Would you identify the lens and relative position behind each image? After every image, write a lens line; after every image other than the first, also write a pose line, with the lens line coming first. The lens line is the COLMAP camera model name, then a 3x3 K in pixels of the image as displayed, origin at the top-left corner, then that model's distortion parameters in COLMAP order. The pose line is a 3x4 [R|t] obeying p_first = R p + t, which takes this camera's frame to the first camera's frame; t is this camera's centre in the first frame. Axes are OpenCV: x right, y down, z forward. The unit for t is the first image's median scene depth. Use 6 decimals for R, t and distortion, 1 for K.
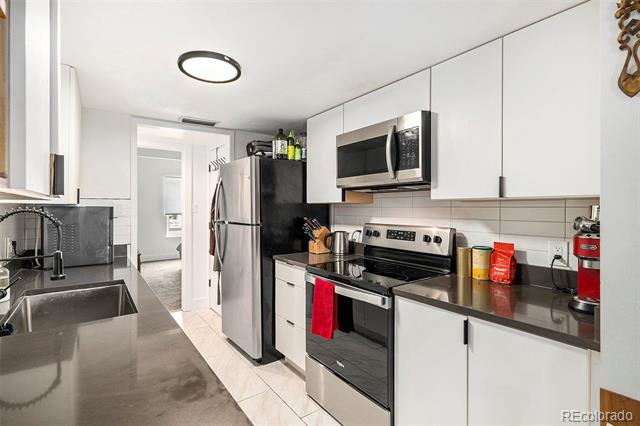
lens RADIAL K [[312.1, 0, 320.9], [0, 312.1, 210.2], [0, 0, 1]] dist [0.002160, 0.000054]
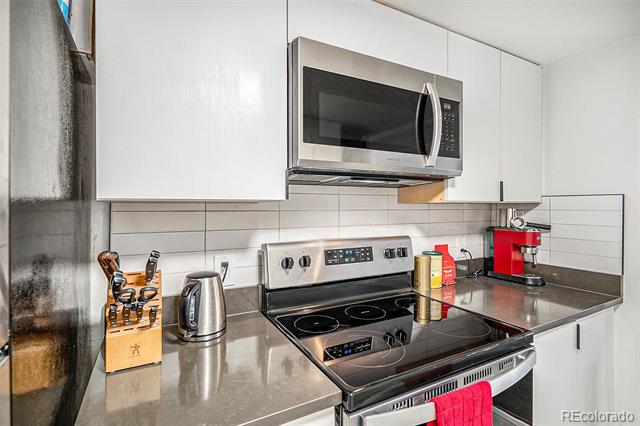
lens RADIAL K [[312.1, 0, 321.1], [0, 312.1, 208.7], [0, 0, 1]] dist [0.002160, 0.000054]
pose [[0.115232, 0.005177, 0.993325, -0.374059], [0.011118, 0.999917, -0.006501, -0.010821], [-0.993276, 0.011793, 0.115164, 0.982956]]
